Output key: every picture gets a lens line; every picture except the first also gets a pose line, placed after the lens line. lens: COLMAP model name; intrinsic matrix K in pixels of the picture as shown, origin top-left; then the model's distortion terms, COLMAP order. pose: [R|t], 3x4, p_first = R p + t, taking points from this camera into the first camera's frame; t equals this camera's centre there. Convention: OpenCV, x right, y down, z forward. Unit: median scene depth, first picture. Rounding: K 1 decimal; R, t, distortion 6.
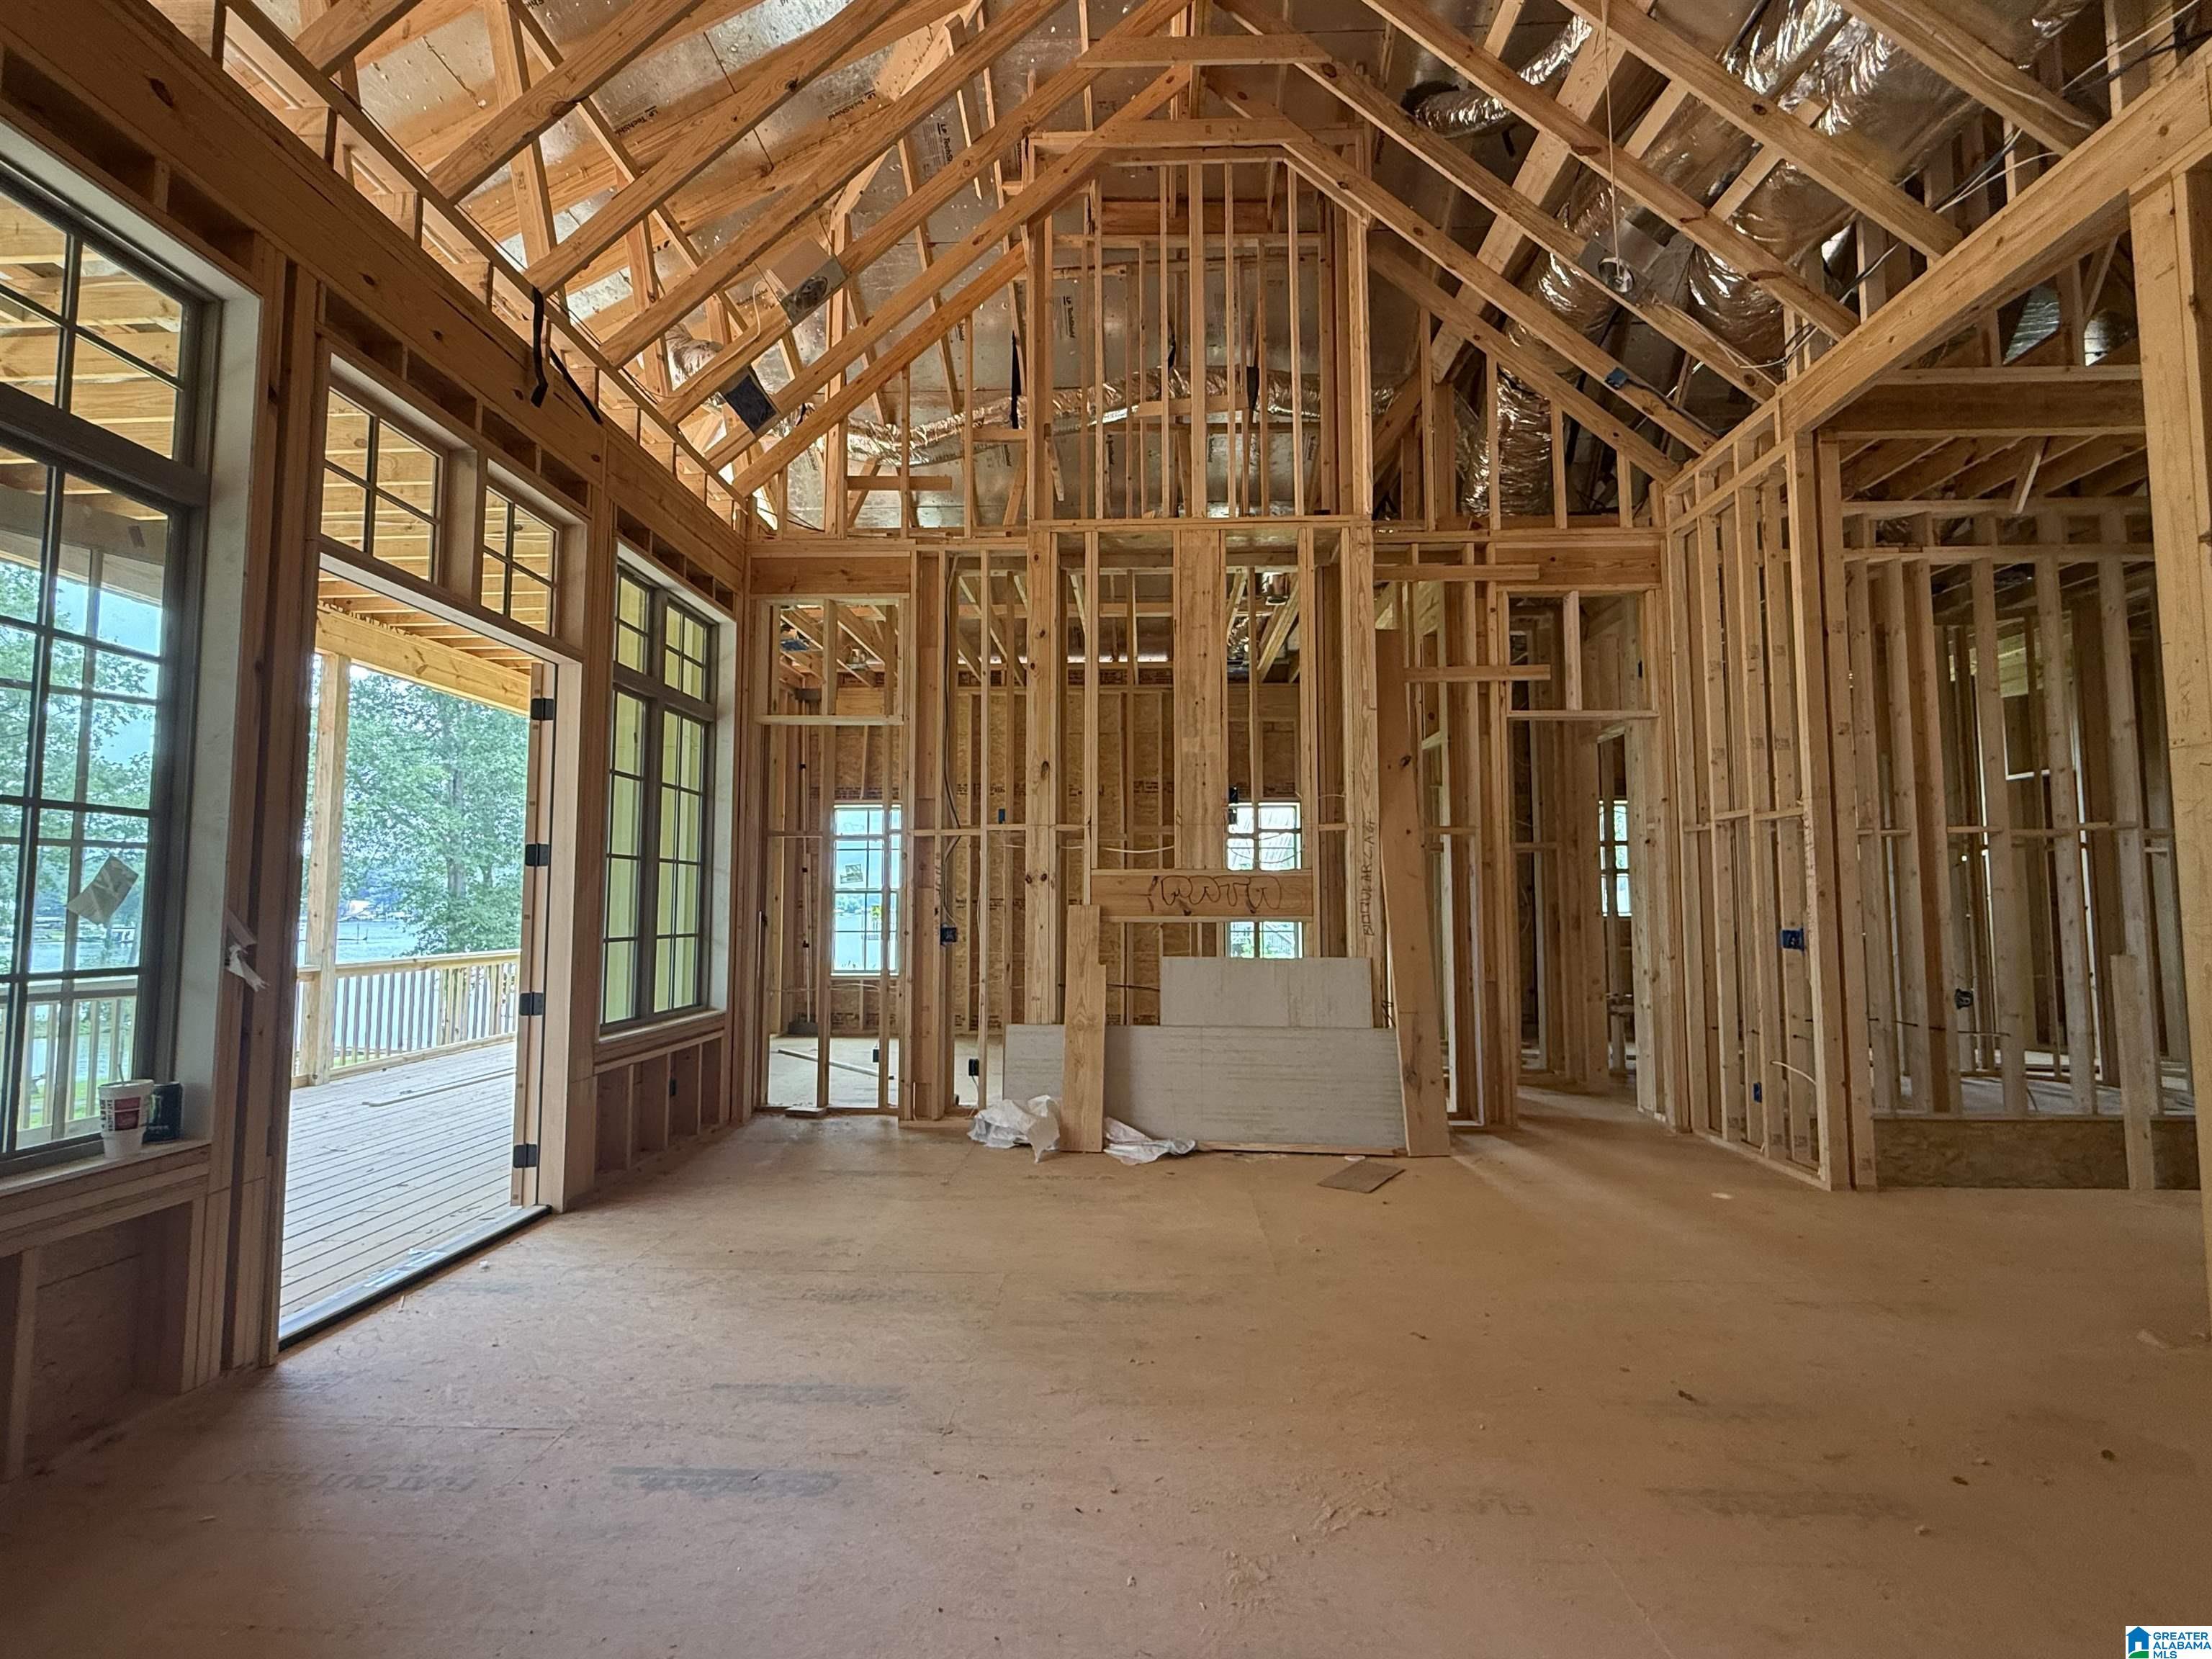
lens RADIAL K [[1050.3, 0, 1106.0], [0, 1050.3, 829.5], [0, 0, 1]] dist [-0.000814, -0.000060]
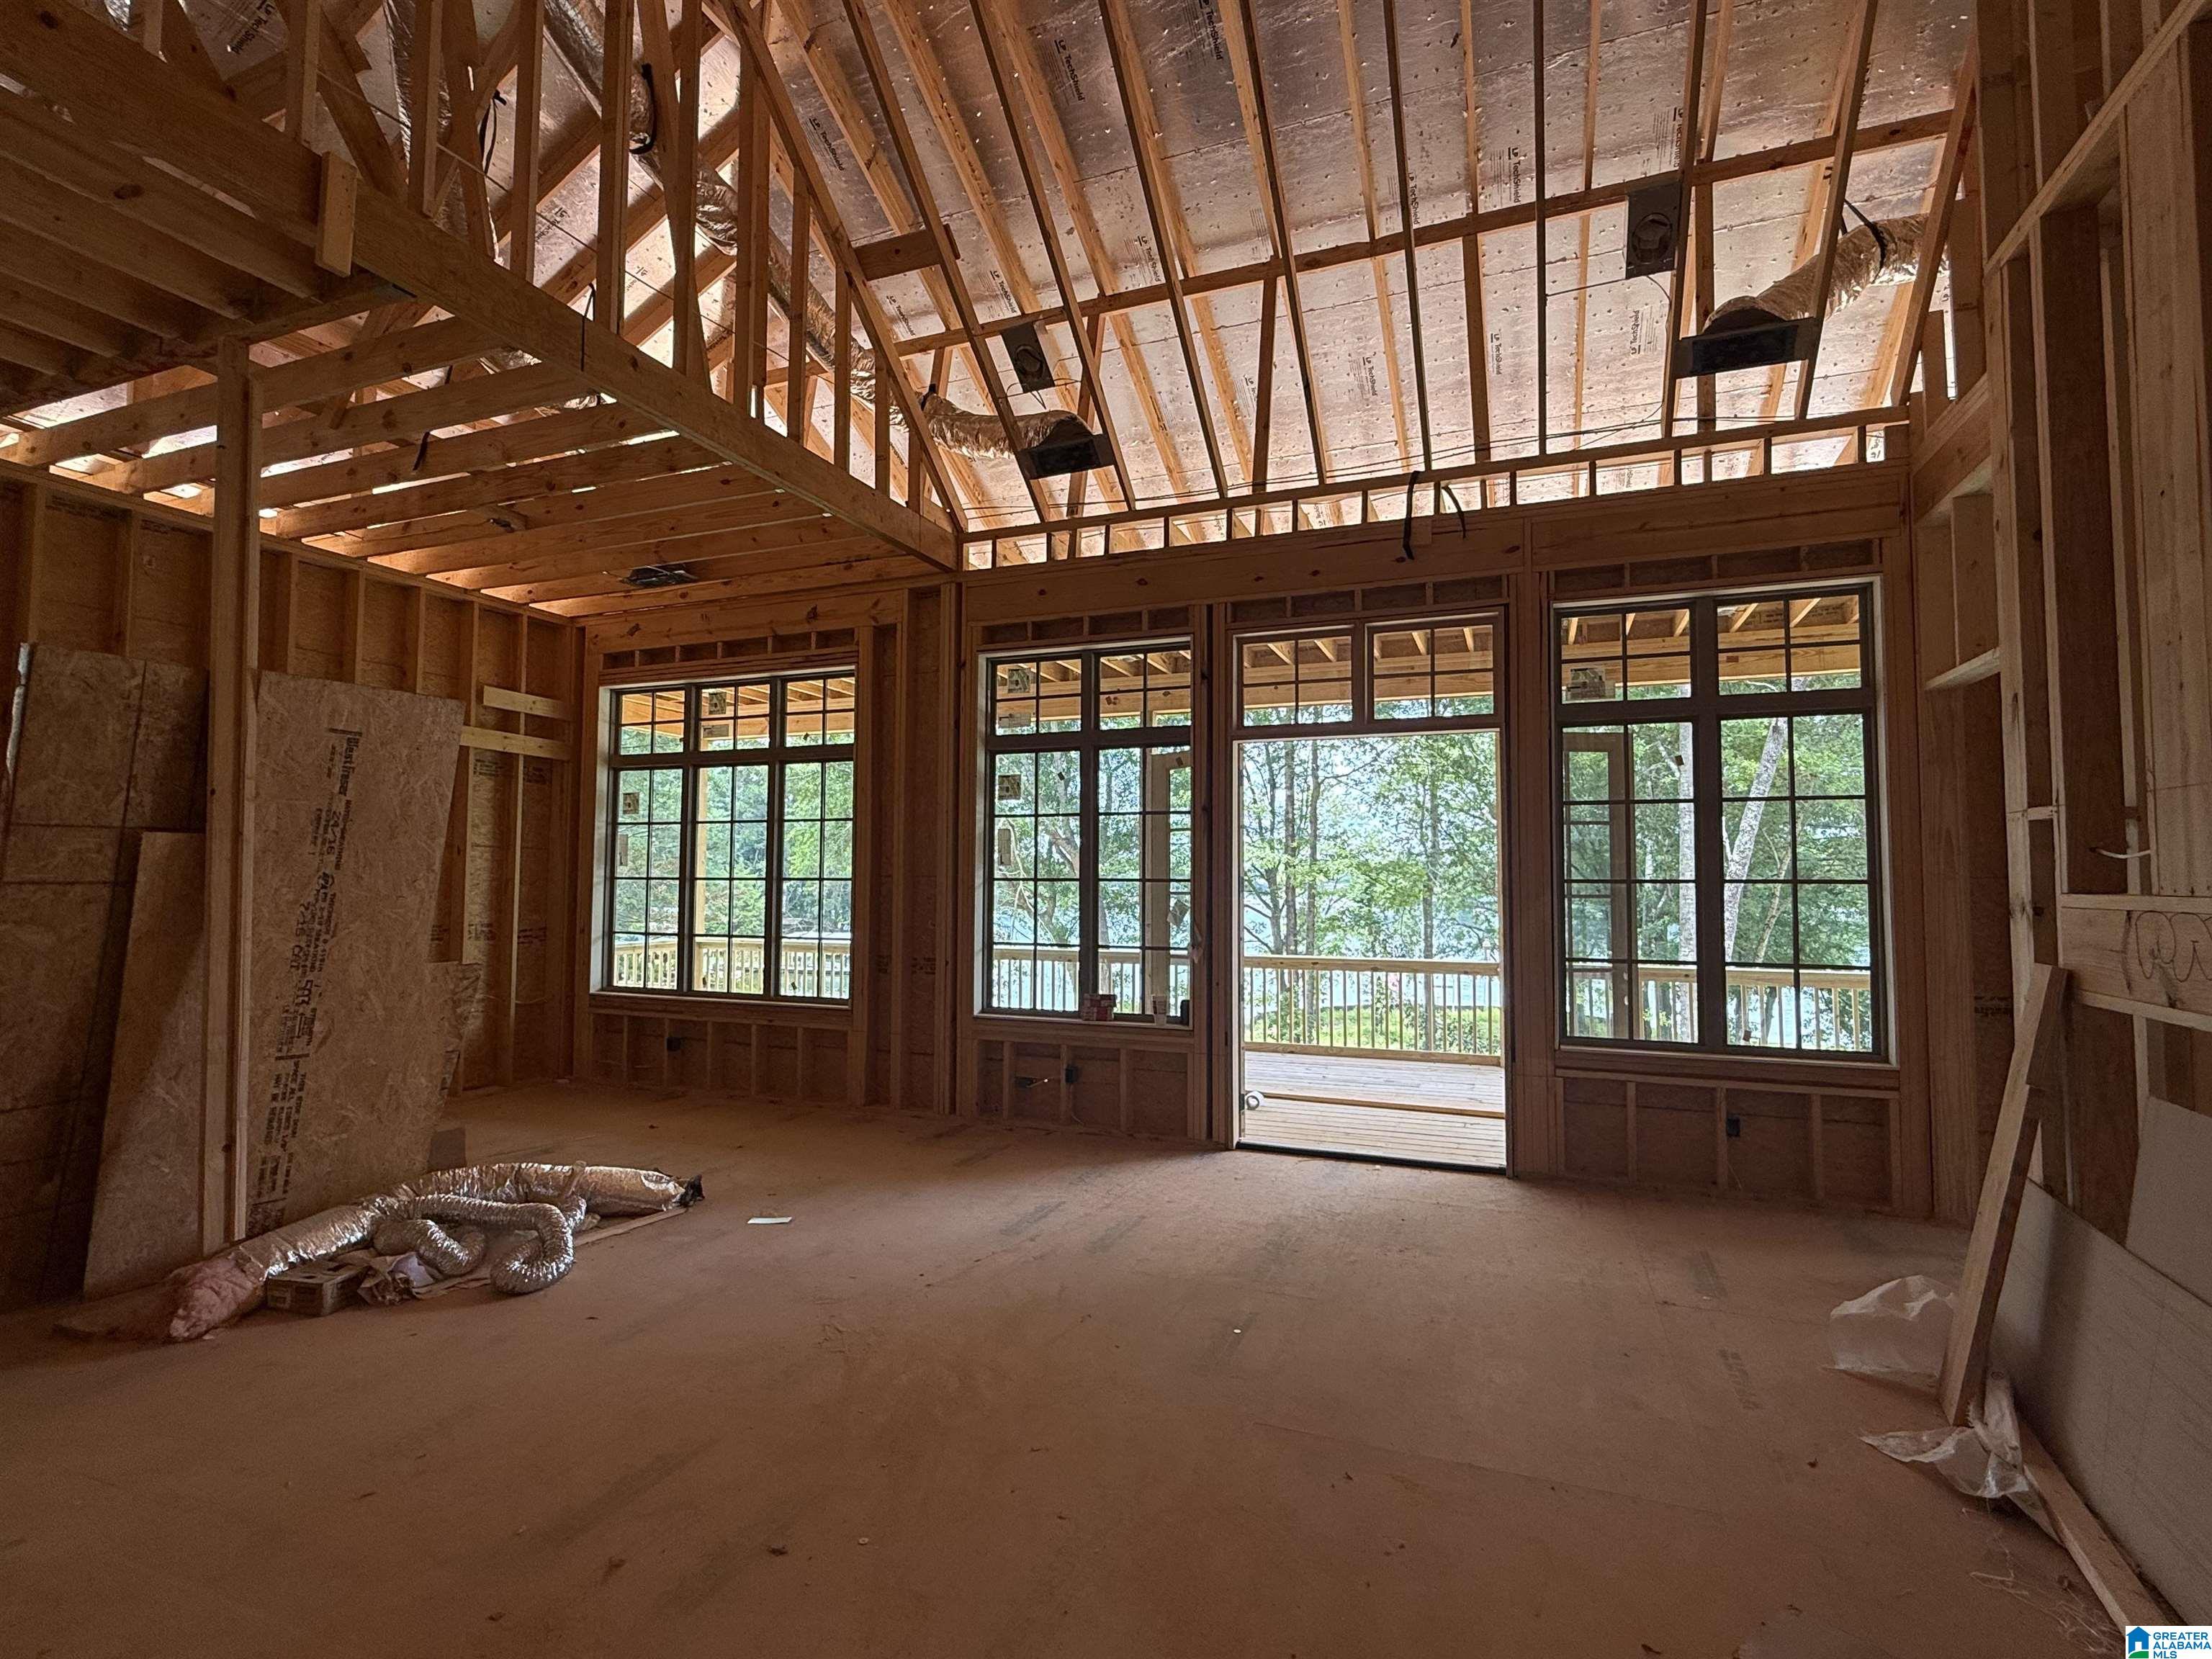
lens RADIAL K [[1050.3, 0, 1106.0], [0, 1050.3, 829.5], [0, 0, 1]] dist [-0.000814, -0.000060]
pose [[-0.325970, -0.053917, -0.943841, 1.351104], [0.062374, 0.994970, -0.078380, 0.044247], [0.943320, -0.084421, -0.320967, 1.628285]]
